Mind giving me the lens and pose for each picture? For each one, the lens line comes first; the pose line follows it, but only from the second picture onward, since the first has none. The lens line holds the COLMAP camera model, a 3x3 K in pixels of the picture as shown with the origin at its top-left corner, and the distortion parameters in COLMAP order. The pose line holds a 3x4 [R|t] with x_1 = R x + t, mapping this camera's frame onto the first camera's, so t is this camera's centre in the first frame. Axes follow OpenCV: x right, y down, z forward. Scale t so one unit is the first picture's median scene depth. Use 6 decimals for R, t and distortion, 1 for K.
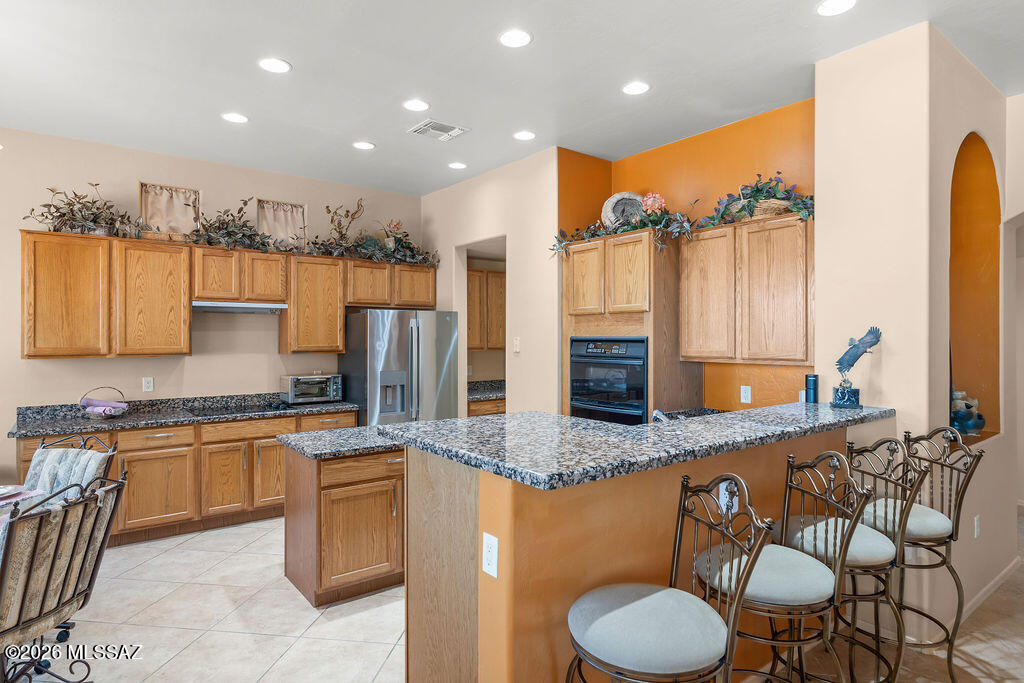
lens RADIAL K [[584.0, 0, 511.3], [0, 584.0, 333.5], [0, 0, 1]] dist [0.019435, -0.001180]
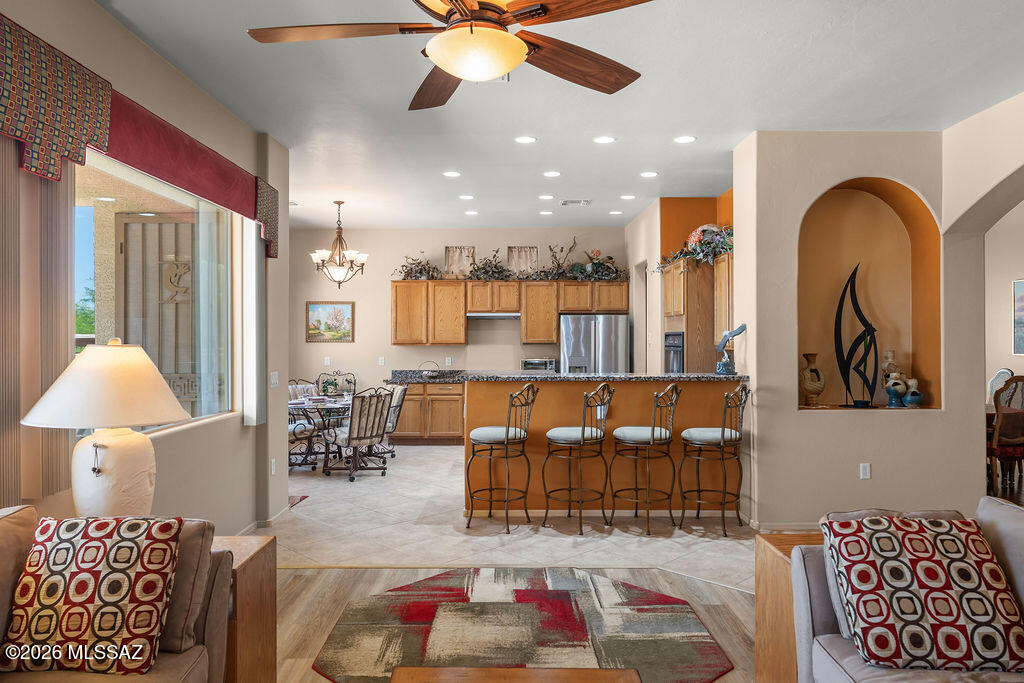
lens RADIAL K [[683.7, 0, 512.0], [0, 683.7, 329.0], [0, 0, 1]] dist [-0.003197, 0.002466]
pose [[0.793381, -0.009626, -0.608650, 0.775810], [0.004141, 0.999937, -0.010416, 0.011965], [0.608712, 0.005743, 0.793371, -0.503174]]
